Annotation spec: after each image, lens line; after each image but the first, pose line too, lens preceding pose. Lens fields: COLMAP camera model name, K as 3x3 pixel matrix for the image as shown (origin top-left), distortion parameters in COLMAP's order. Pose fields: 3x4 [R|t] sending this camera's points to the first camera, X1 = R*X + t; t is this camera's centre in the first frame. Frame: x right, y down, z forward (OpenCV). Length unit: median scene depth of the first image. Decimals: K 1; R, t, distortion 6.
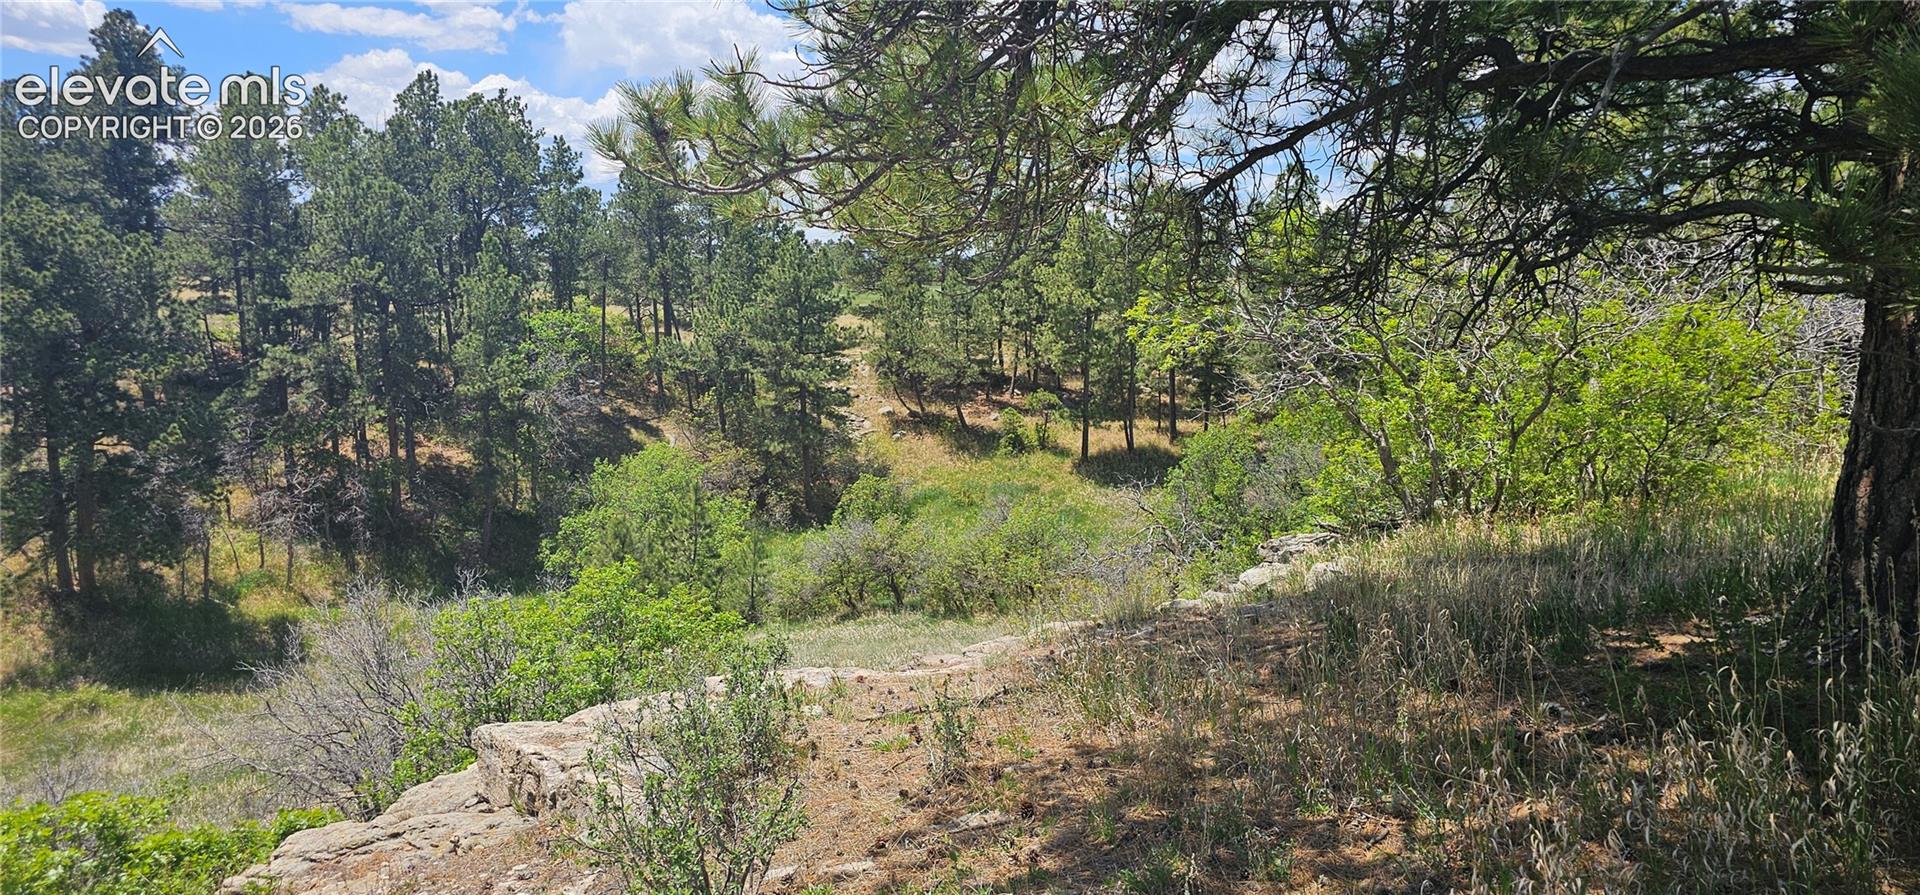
lens RADIAL K [[1290.7, 0, 955.7], [0, 1290.7, 431.3], [0, 0, 1]] dist [0.059733, -0.061562]
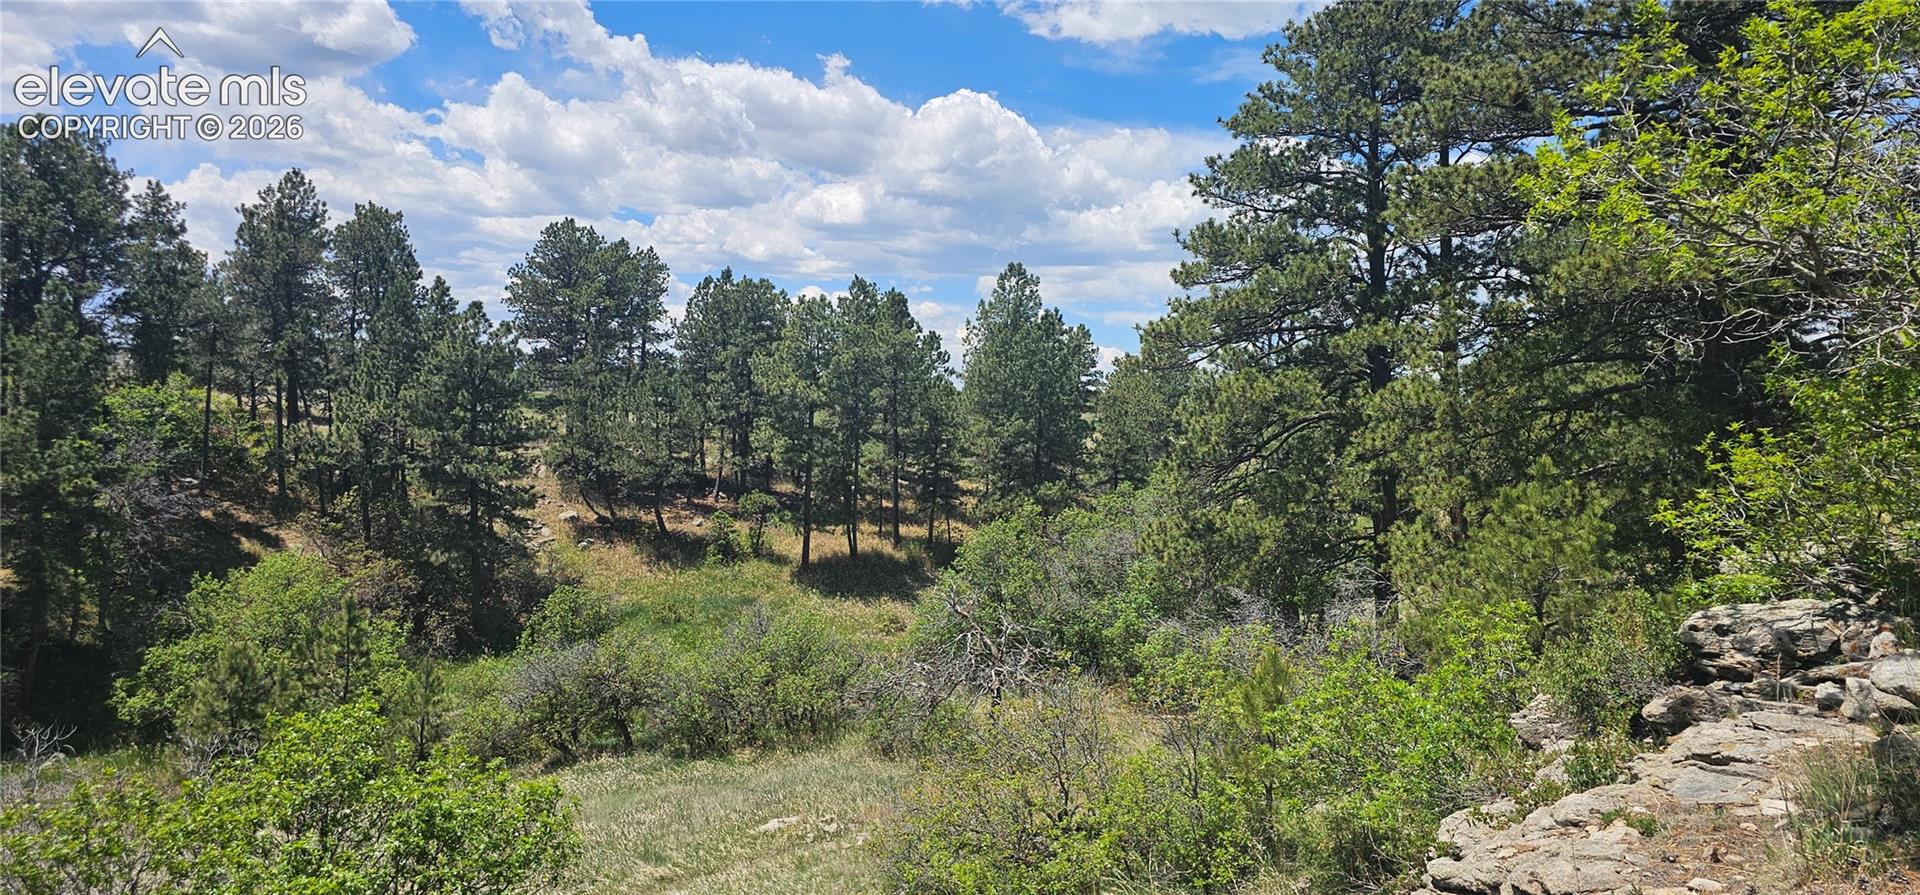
lens RADIAL K [[1286.8, 0, 966.7], [0, 1286.8, 441.3], [0, 0, 1]] dist [0.063573, -0.061445]
pose [[0.961907, 0.015070, 0.272961, -0.039146], [0.007737, 0.996579, -0.082288, 0.008789], [-0.273267, 0.081265, 0.958499, 0.093627]]
